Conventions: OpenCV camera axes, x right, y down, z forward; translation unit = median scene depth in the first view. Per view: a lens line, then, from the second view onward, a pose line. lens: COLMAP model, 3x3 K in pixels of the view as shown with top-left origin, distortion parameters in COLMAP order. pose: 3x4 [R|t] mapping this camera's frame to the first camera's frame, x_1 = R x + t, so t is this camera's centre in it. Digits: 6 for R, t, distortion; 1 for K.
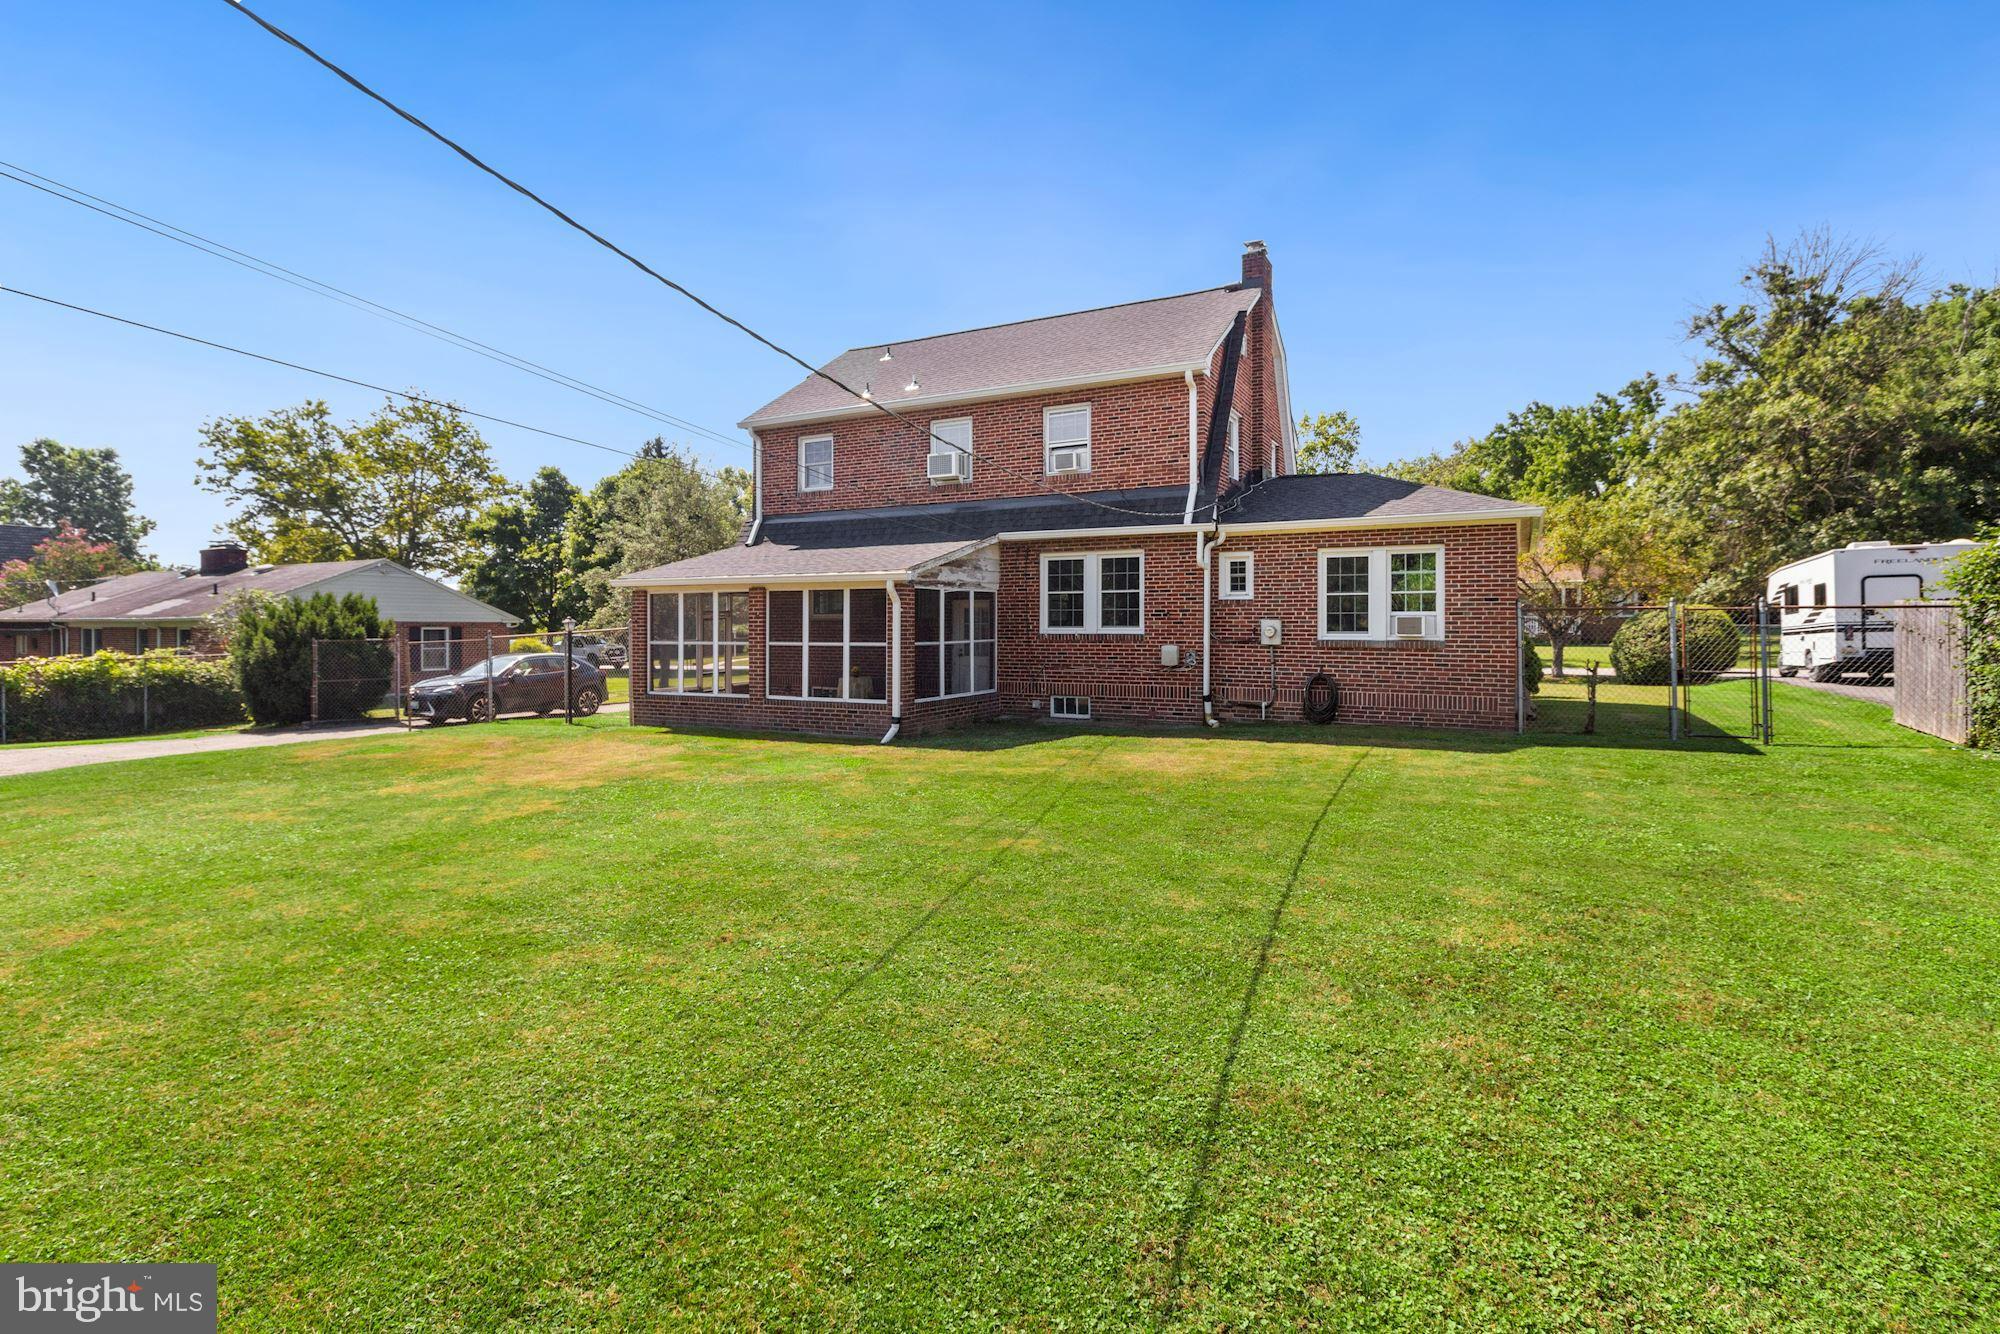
lens RADIAL K [[928.0, 0, 998.4], [0, 928.0, 675.0], [0, 0, 1]] dist [0.011025, -0.004241]
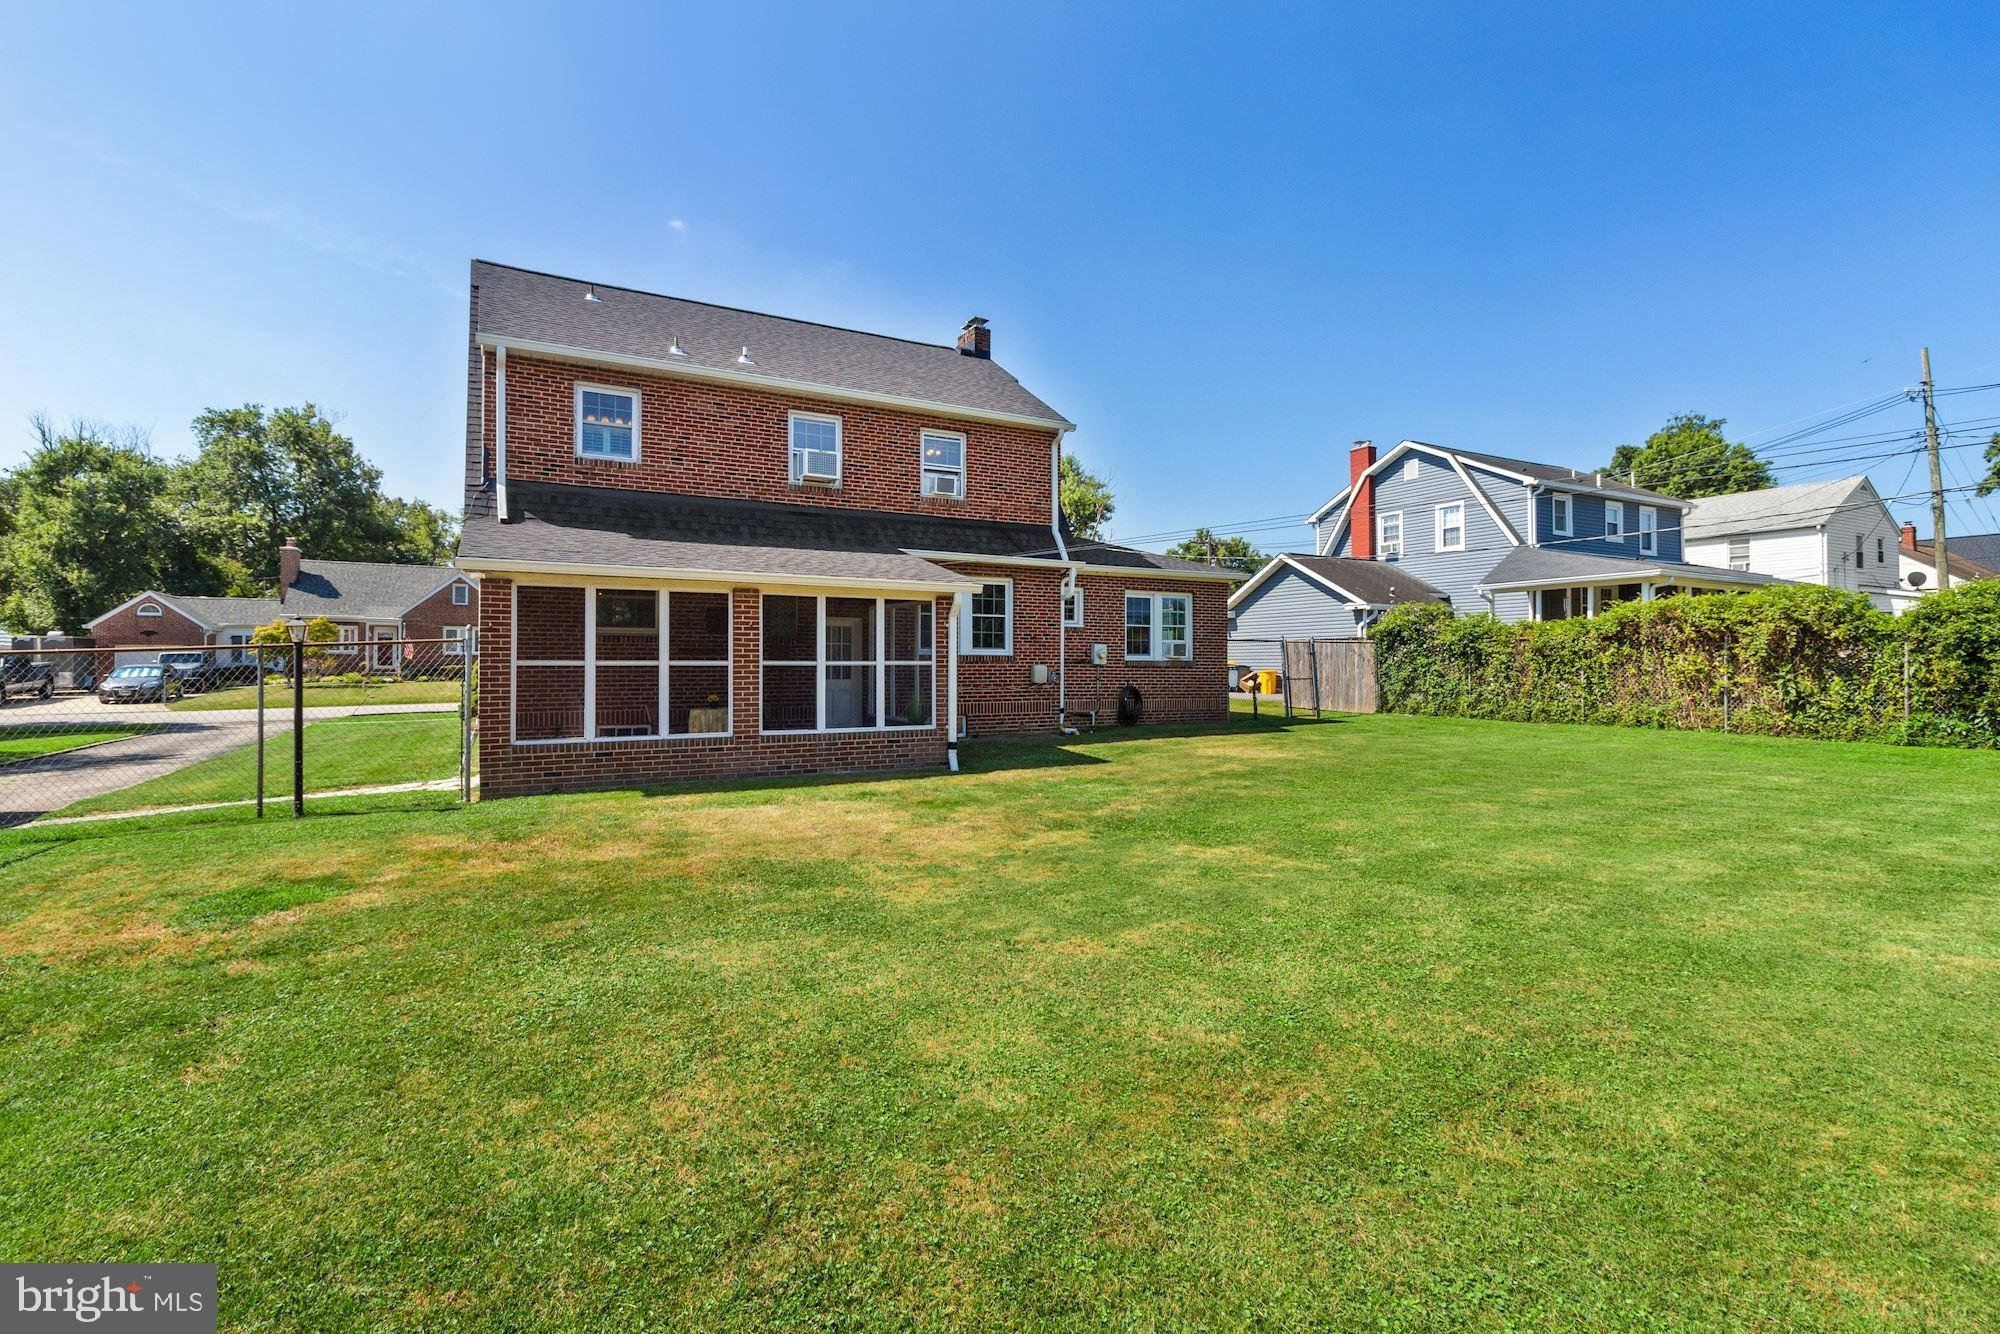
lens RADIAL K [[928.0, 0, 998.3], [0, 928.0, 650.8], [0, 0, 1]] dist [0.011025, -0.004241]
pose [[0.563870, 0.011231, 0.825787, -0.768671], [0.028938, 0.999025, -0.033347, -0.012778], [-0.825357, 0.042700, 0.562995, 0.398690]]
